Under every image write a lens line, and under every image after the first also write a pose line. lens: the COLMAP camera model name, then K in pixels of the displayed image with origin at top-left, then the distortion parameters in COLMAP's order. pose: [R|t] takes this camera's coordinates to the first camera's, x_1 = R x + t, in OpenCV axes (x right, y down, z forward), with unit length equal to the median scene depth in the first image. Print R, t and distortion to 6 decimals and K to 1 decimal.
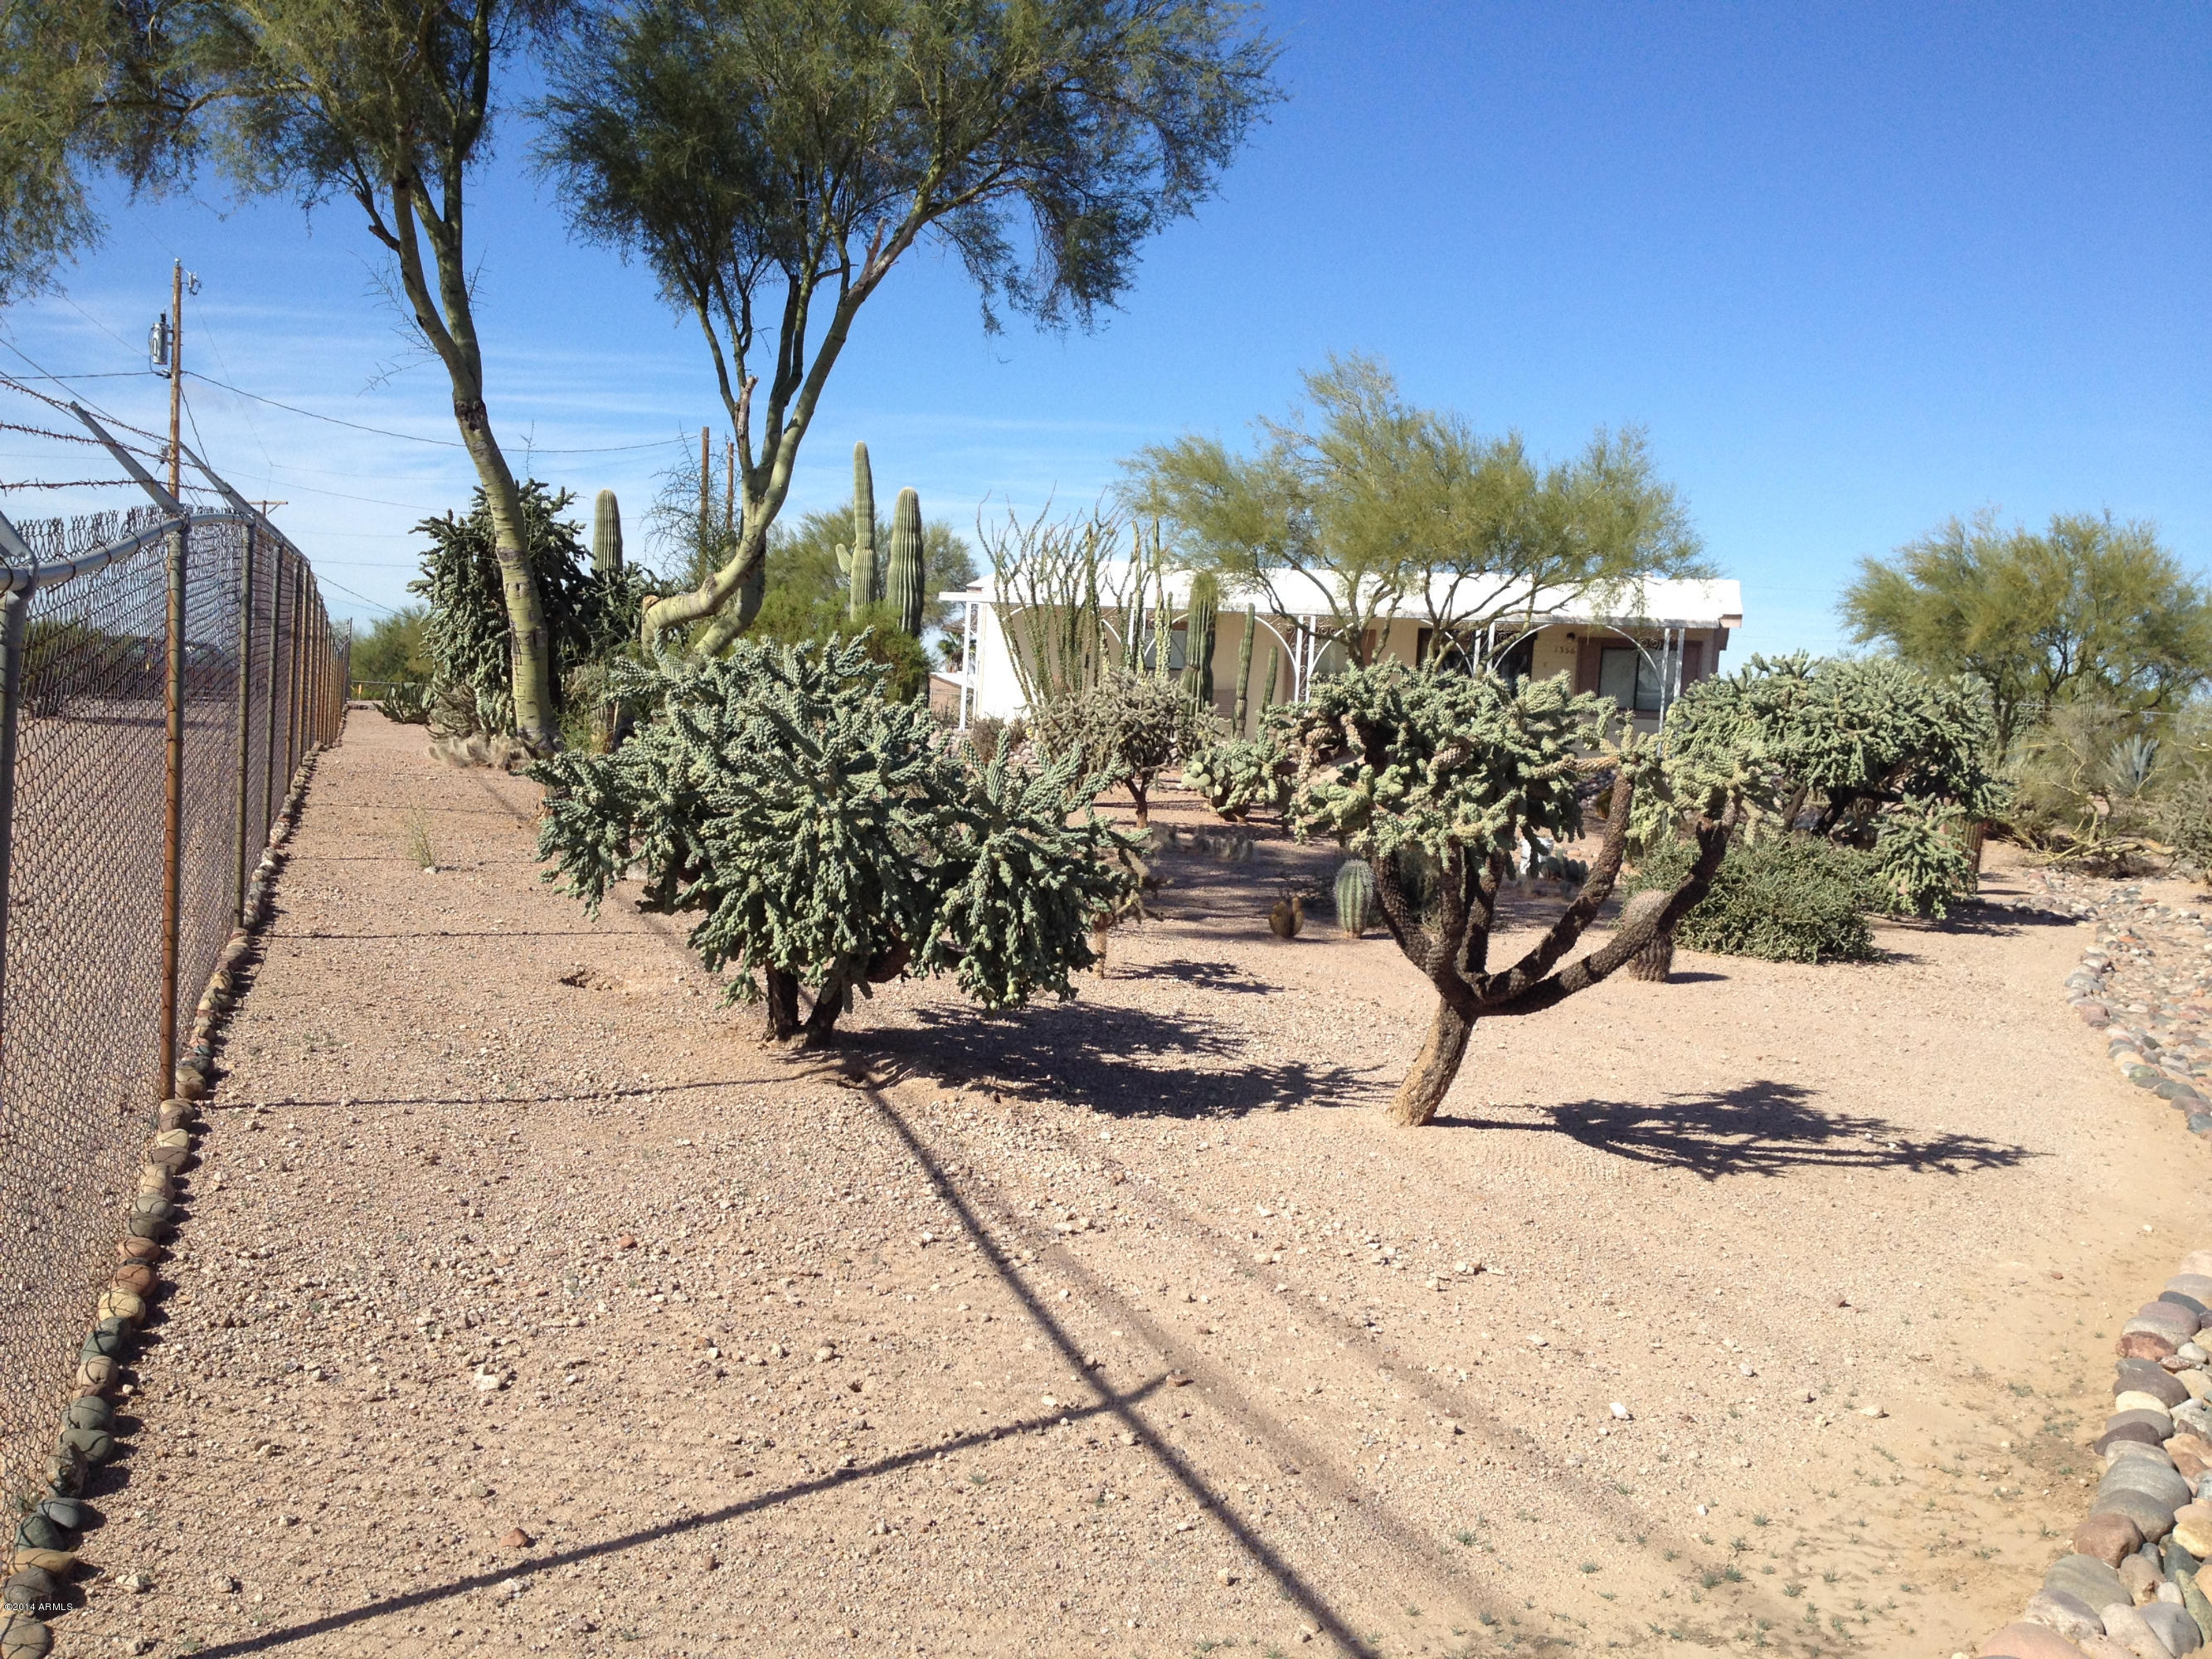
lens RADIAL K [[2042.7, 0, 1105.2], [0, 2042.7, 845.7], [0, 0, 1]] dist [0.203131, -0.513268]
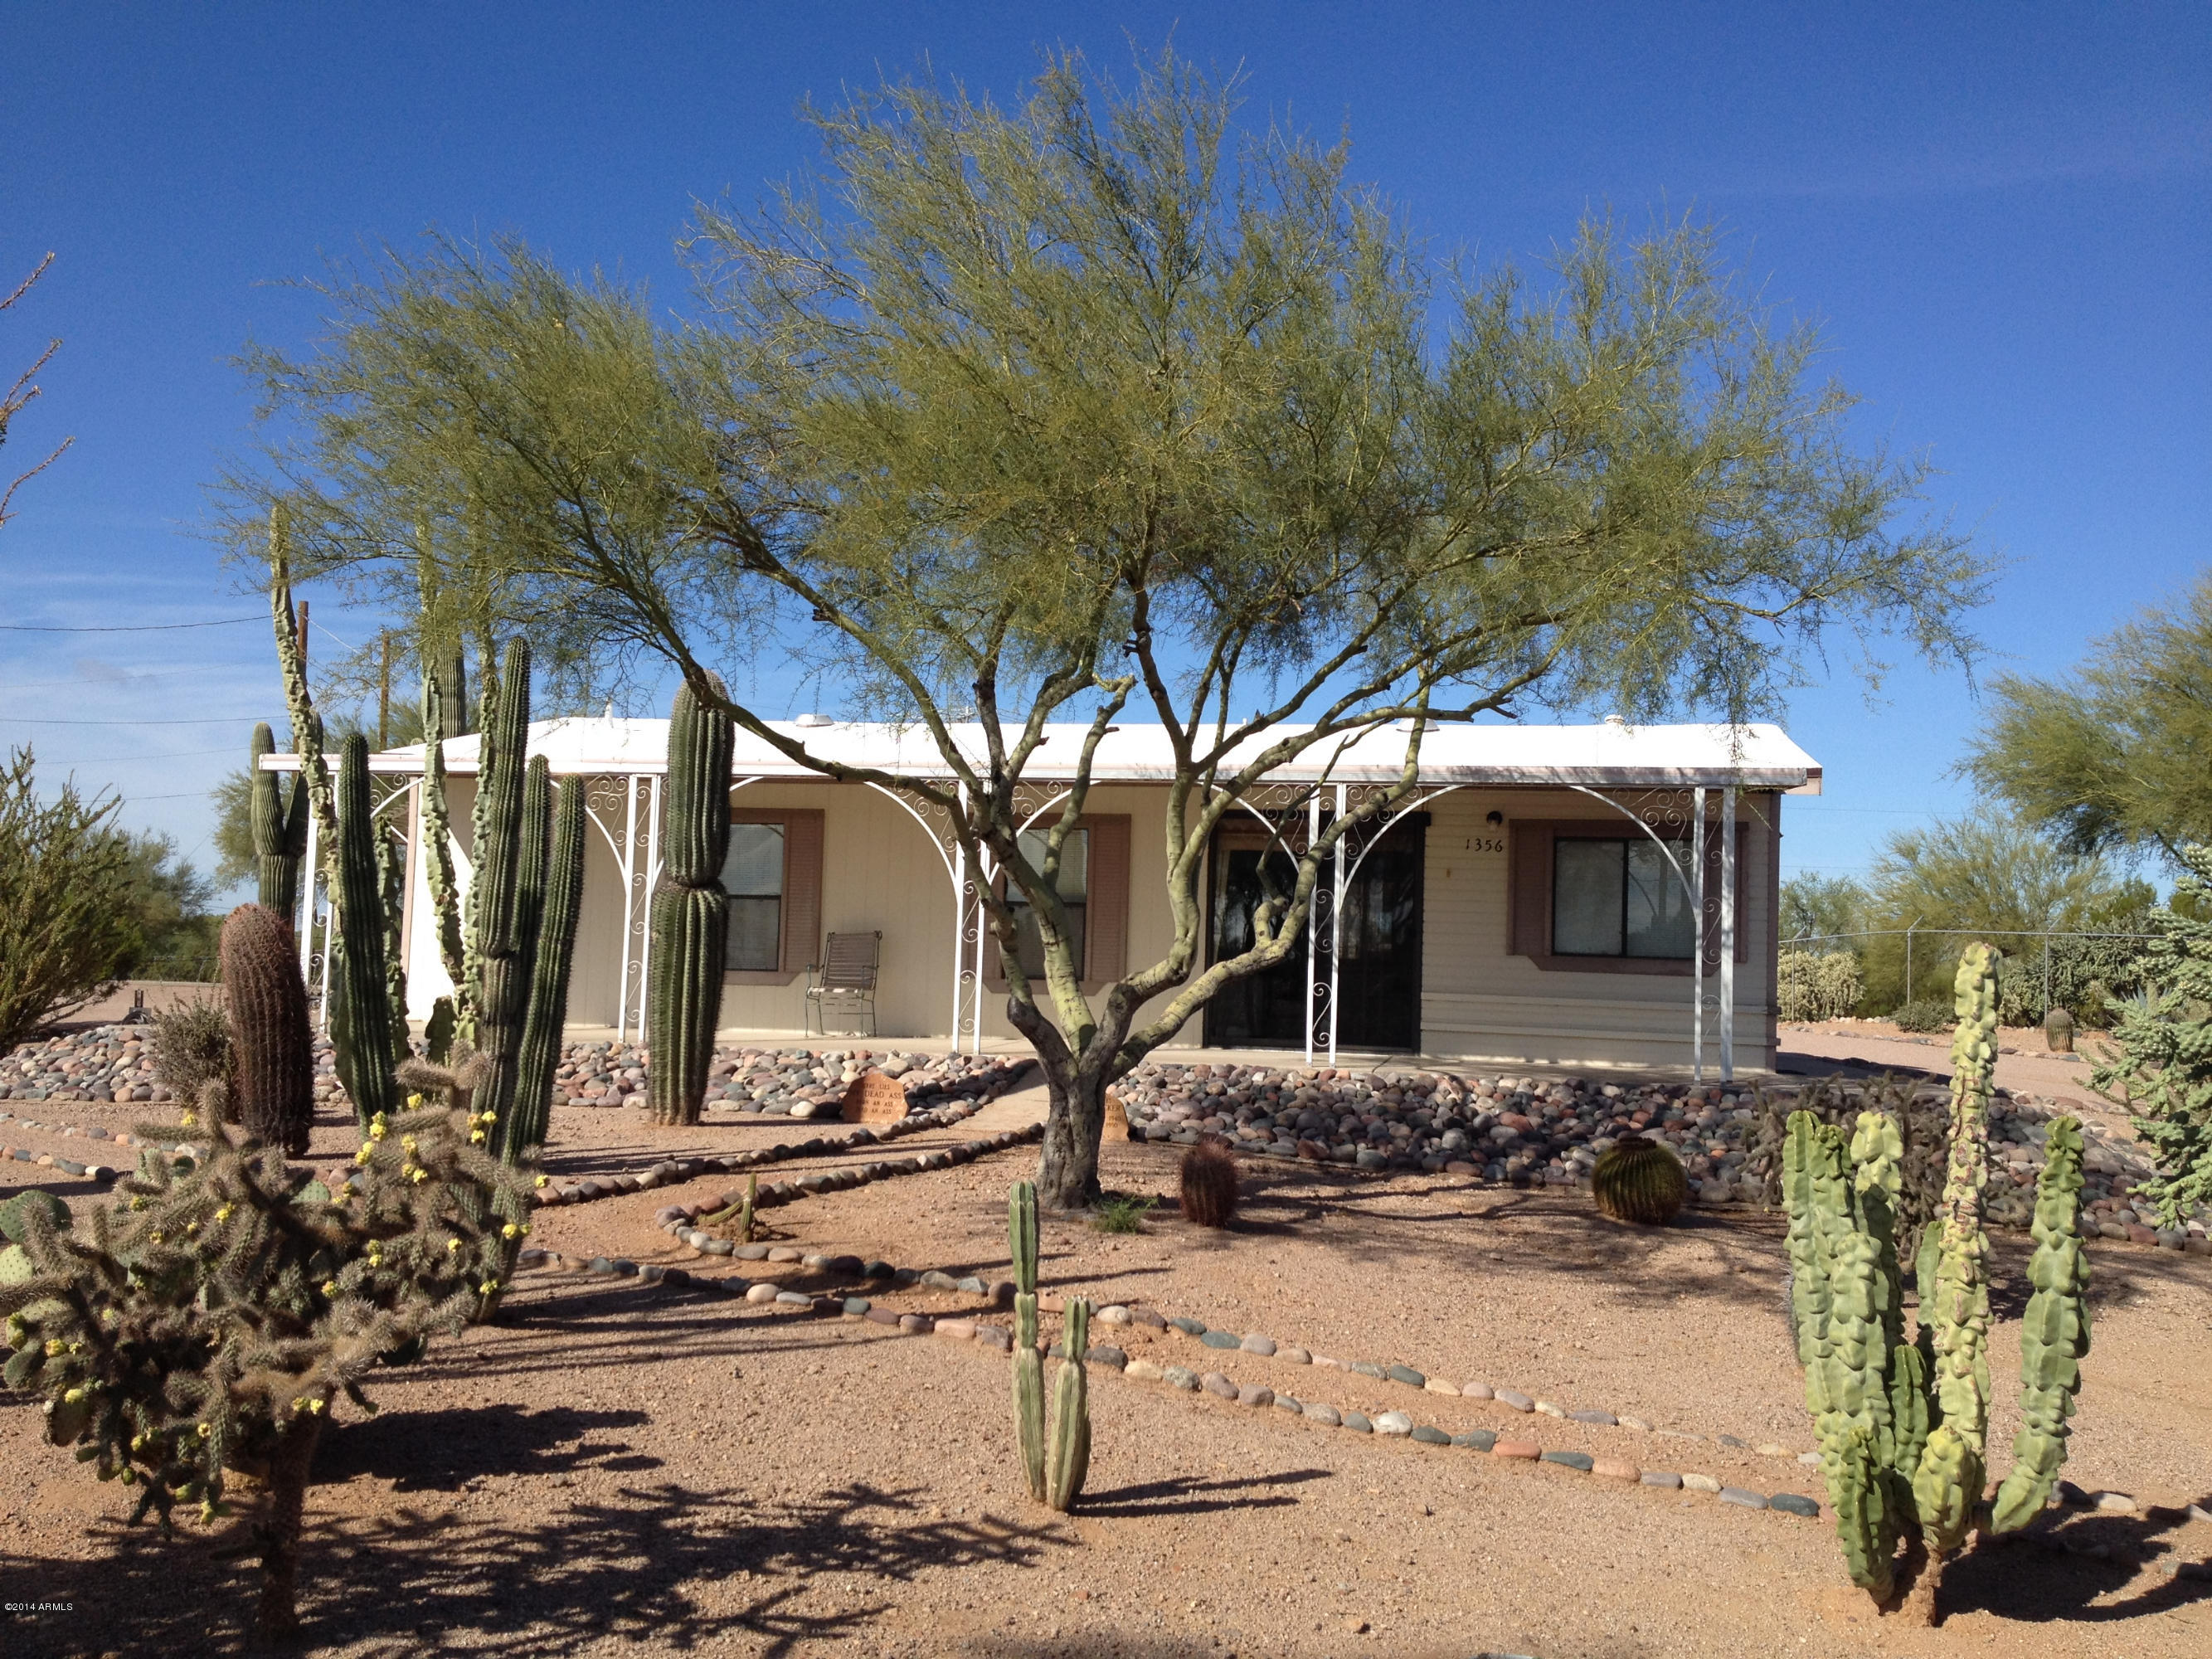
lens RADIAL K [[2042.7, 0, 1105.2], [0, 2042.7, 845.7], [0, 0, 1]] dist [0.203131, -0.513268]
pose [[0.998071, -0.018860, 0.059141, 0.181361], [0.025797, 0.992581, -0.118816, -0.066137], [-0.056461, 0.120113, 0.991153, 0.920143]]
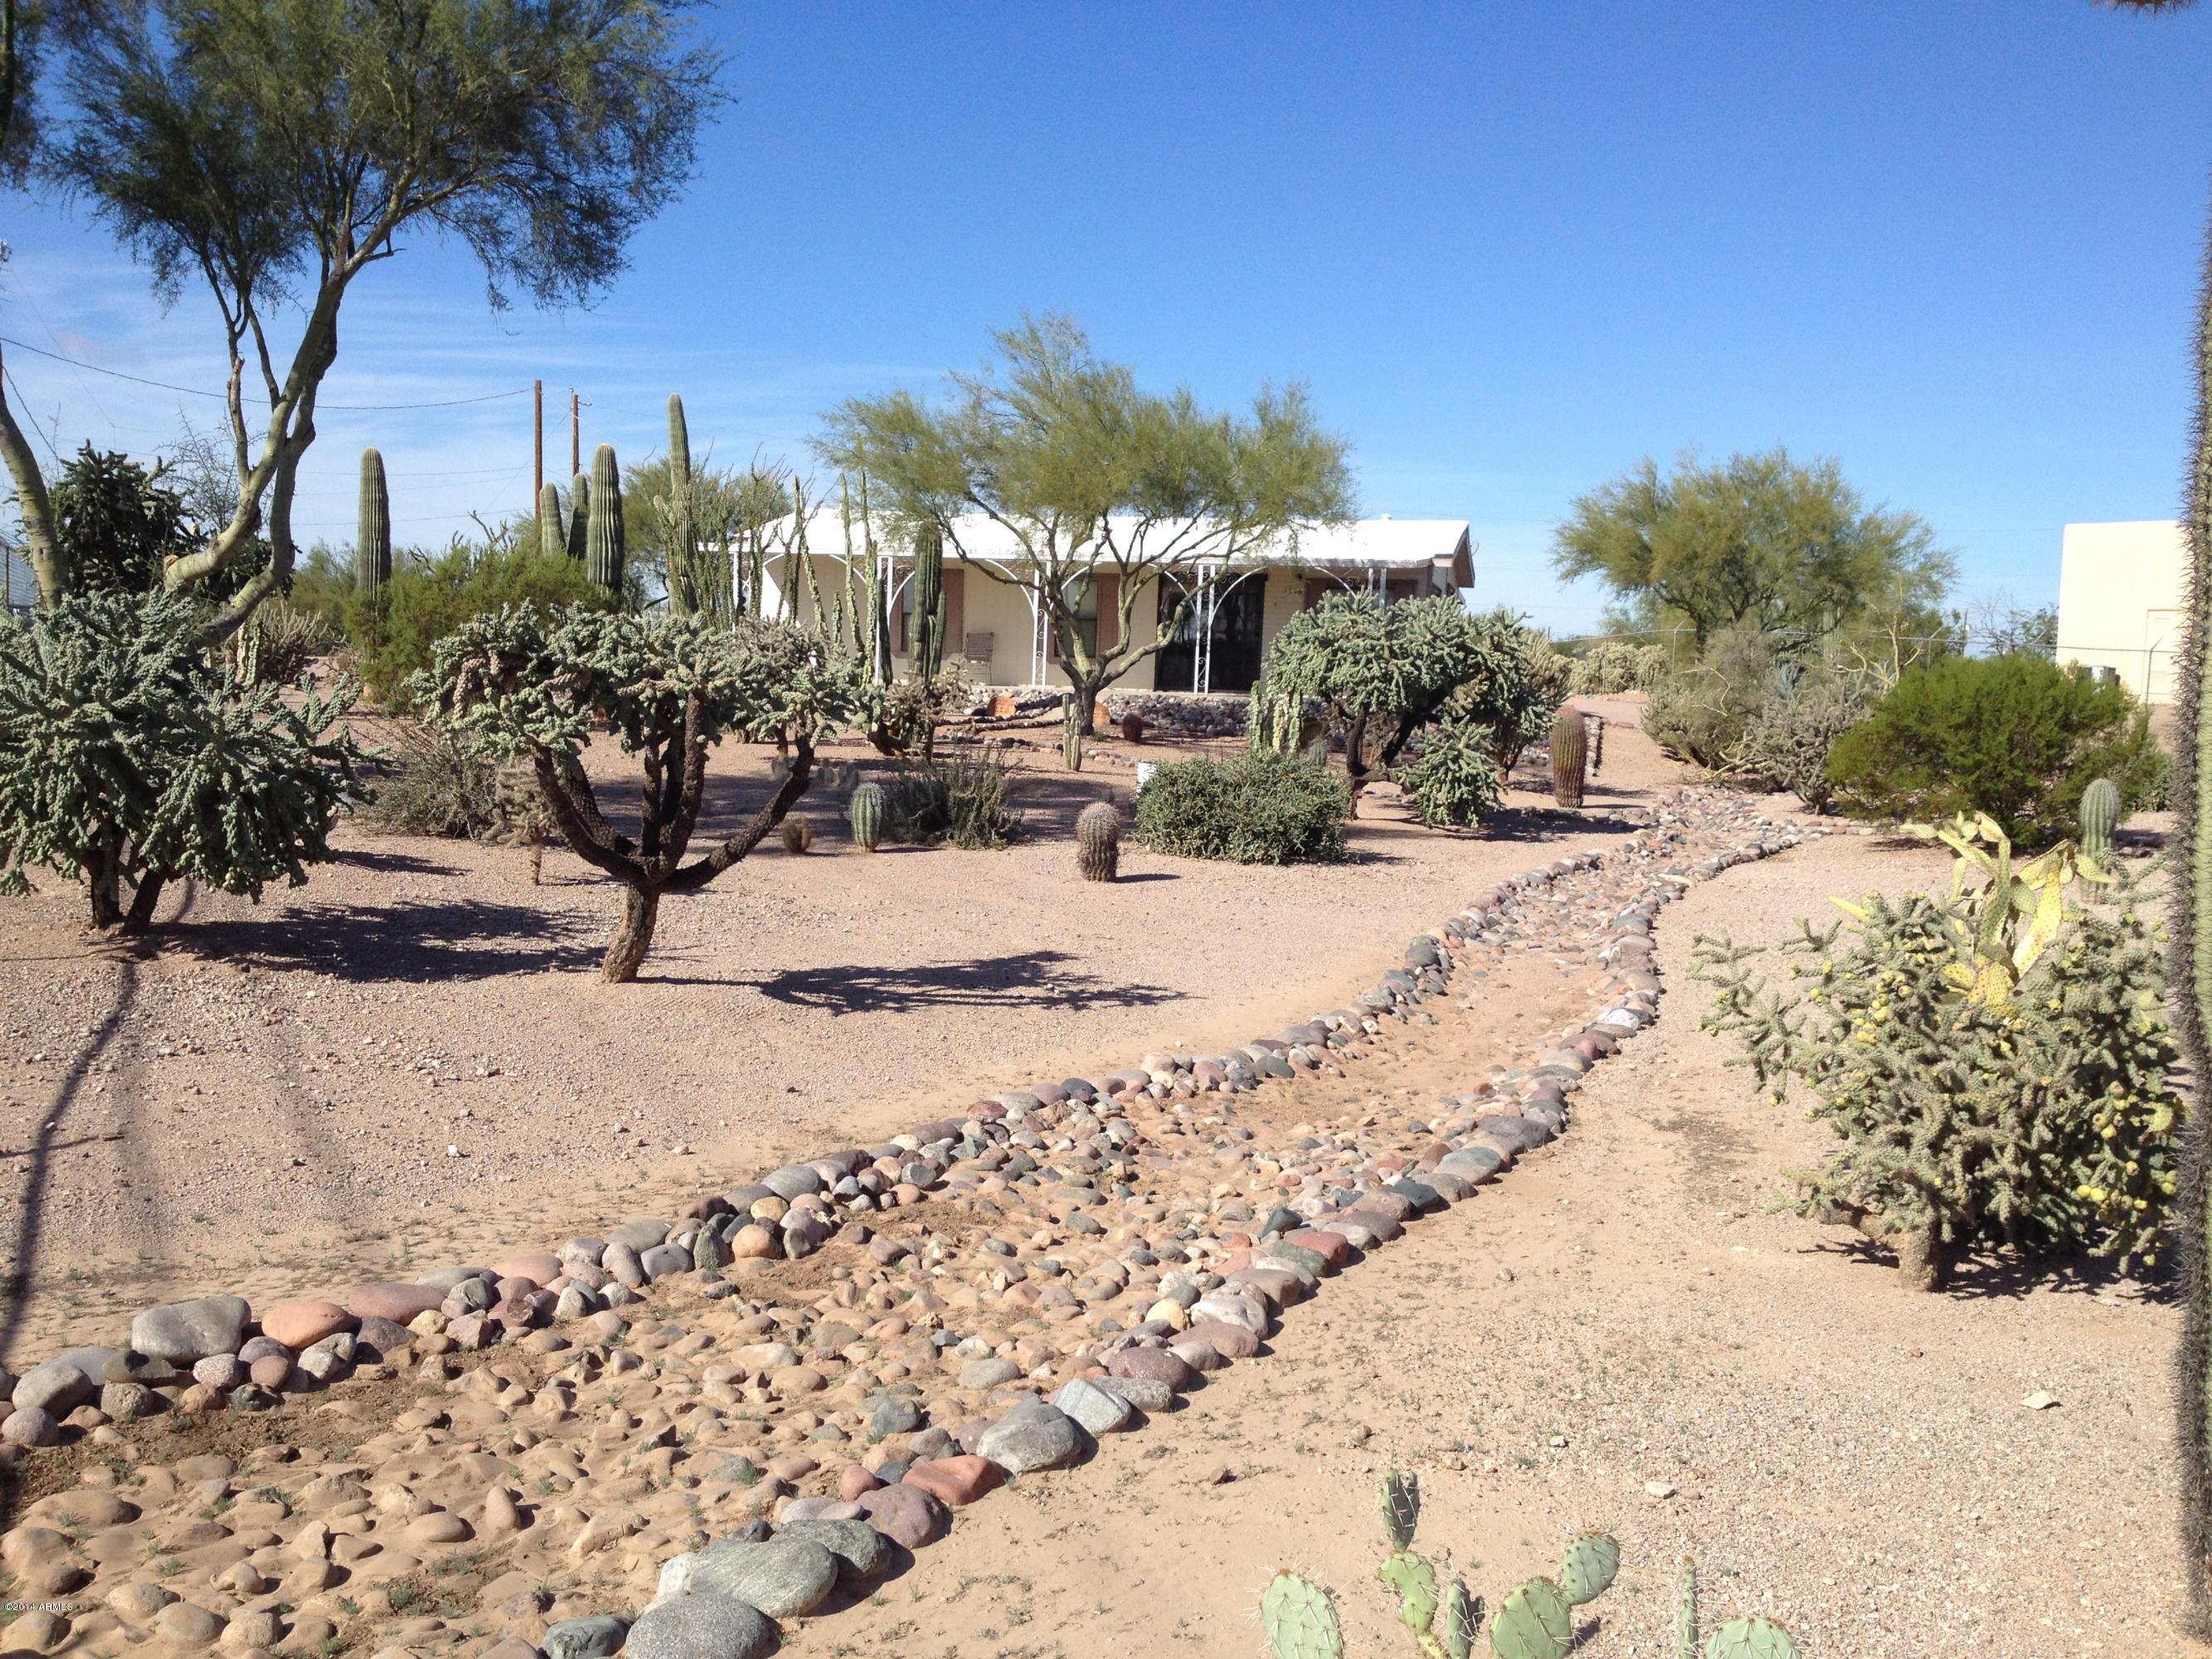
lens RADIAL K [[2042.7, 0, 1105.2], [0, 2042.7, 845.7], [0, 0, 1]] dist [0.203131, -0.513268]
pose [[0.999181, -0.021784, 0.034103, 0.165260], [0.020876, 0.999424, 0.026749, 0.011148], [-0.034666, -0.026015, 0.999060, -0.099236]]
